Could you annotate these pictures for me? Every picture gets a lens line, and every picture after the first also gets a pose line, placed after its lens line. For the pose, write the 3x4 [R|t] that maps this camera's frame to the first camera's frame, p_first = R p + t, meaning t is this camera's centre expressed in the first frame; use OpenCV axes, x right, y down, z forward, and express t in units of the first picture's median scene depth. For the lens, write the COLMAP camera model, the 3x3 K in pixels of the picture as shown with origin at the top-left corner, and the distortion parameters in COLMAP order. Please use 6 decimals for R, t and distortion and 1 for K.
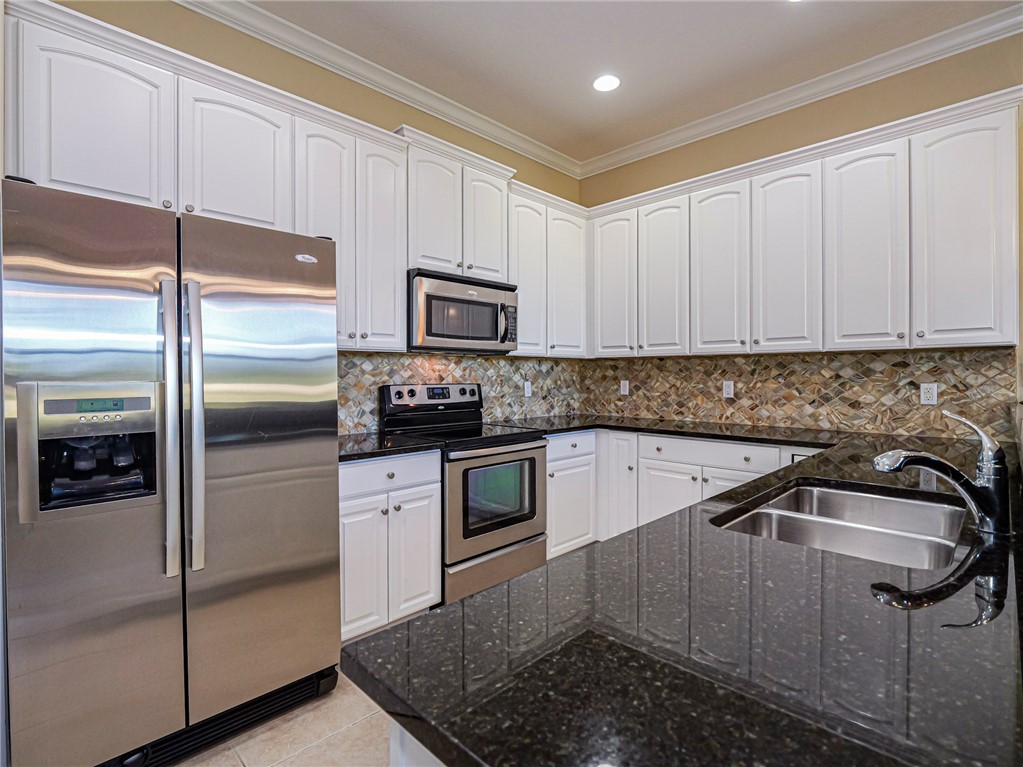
lens RADIAL K [[497.8, 0, 512.5], [0, 497.8, 379.9], [0, 0, 1]] dist [-0.009641, 0.001472]
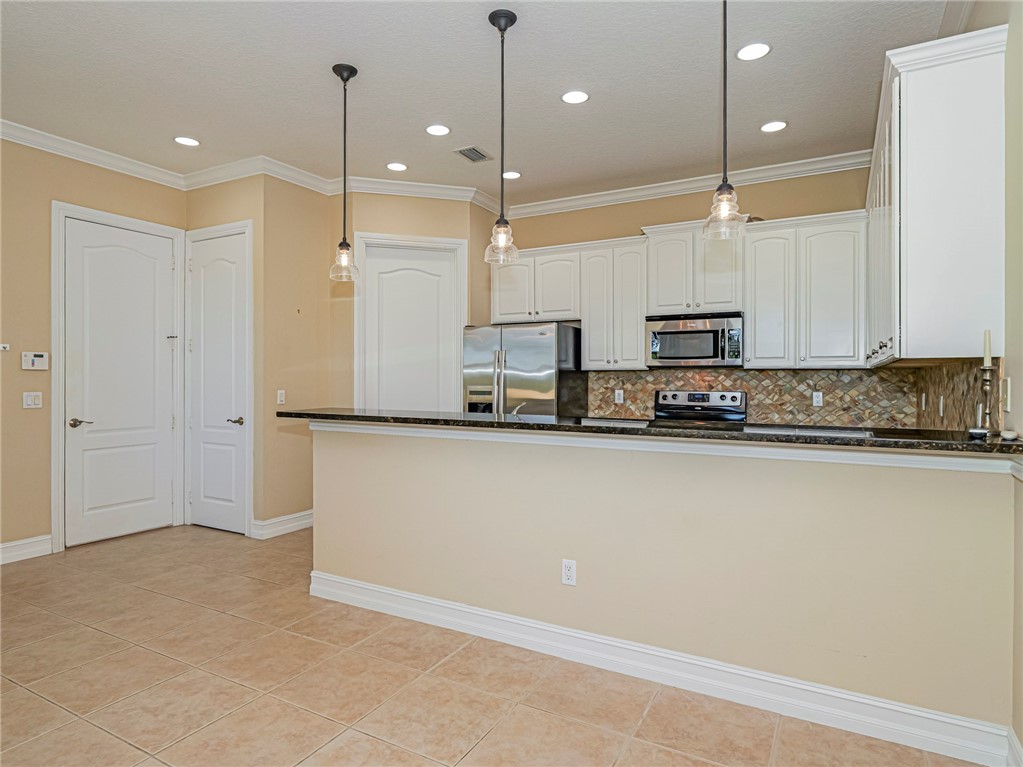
lens RADIAL K [[596.0, 0, 511.1], [0, 596.0, 381.4], [0, 0, 1]] dist [-0.000621, 0.000081]
pose [[0.274507, 0.002596, -0.961582, 1.214729], [-0.015939, 0.999871, -0.001851, -0.006411], [0.961453, 0.015835, 0.274513, 0.053726]]
